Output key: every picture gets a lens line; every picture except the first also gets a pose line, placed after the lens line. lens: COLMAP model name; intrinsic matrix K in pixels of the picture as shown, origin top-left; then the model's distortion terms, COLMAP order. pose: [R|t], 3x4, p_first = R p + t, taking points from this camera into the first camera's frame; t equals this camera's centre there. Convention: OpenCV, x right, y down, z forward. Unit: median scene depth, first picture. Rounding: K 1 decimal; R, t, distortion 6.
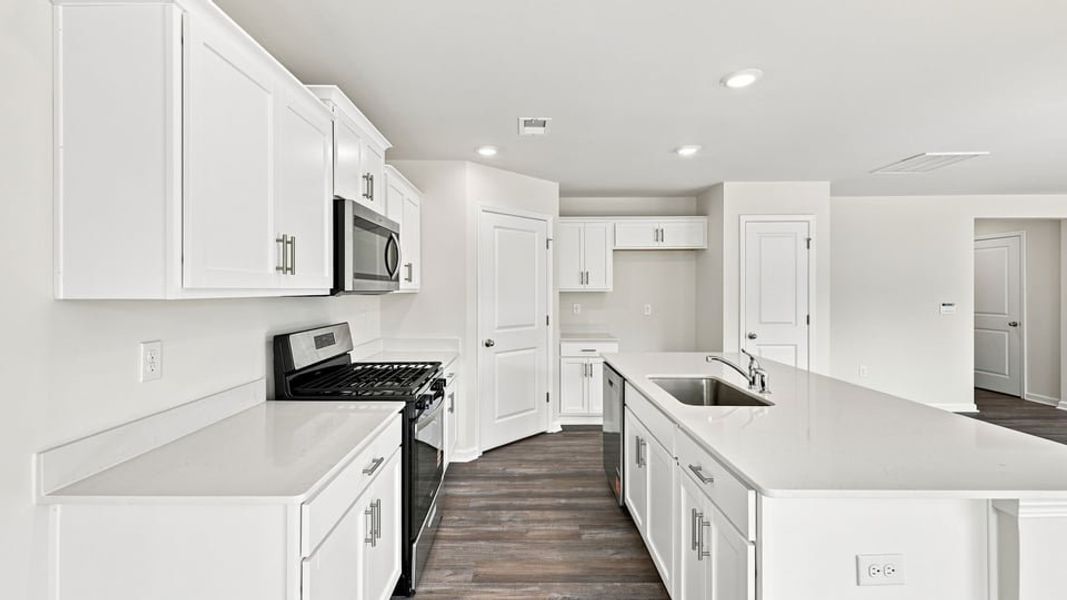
lens RADIAL K [[475.1, 0, 533.5], [0, 475.1, 300.0], [0, 0, 1]] dist [-0.000306, -0.000137]
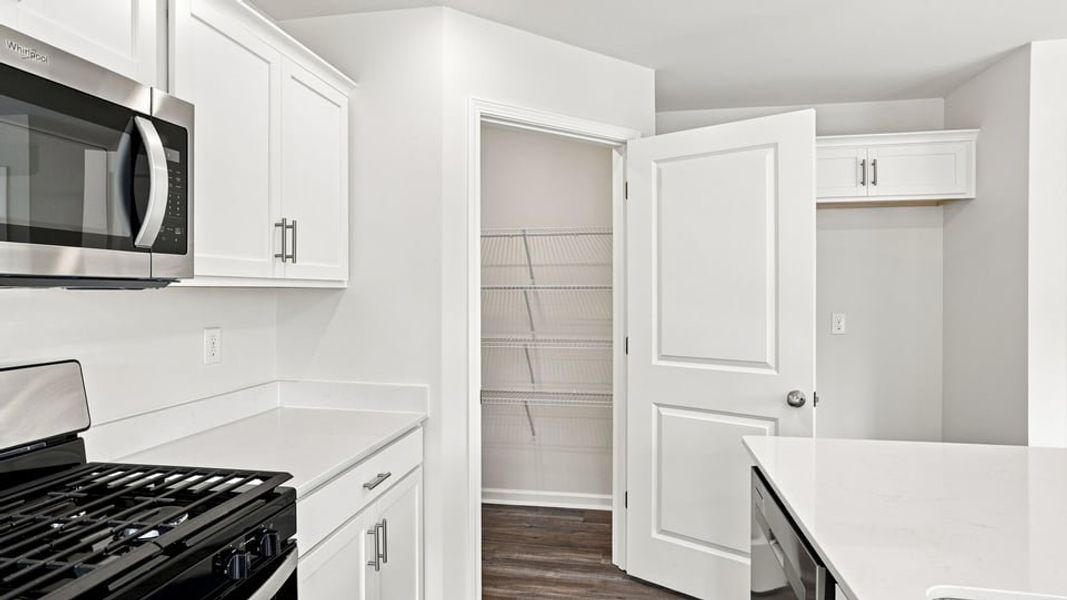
lens RADIAL K [[574.8, 0, 535.1], [0, 574.8, 290.0], [0, 0, 1]] dist [0.000525, 0.000044]
pose [[0.980067, 0.002804, -0.198648, 0.050427], [-0.006456, 0.999822, -0.017739, -0.003040], [0.198563, 0.018668, 0.979910, 0.377265]]
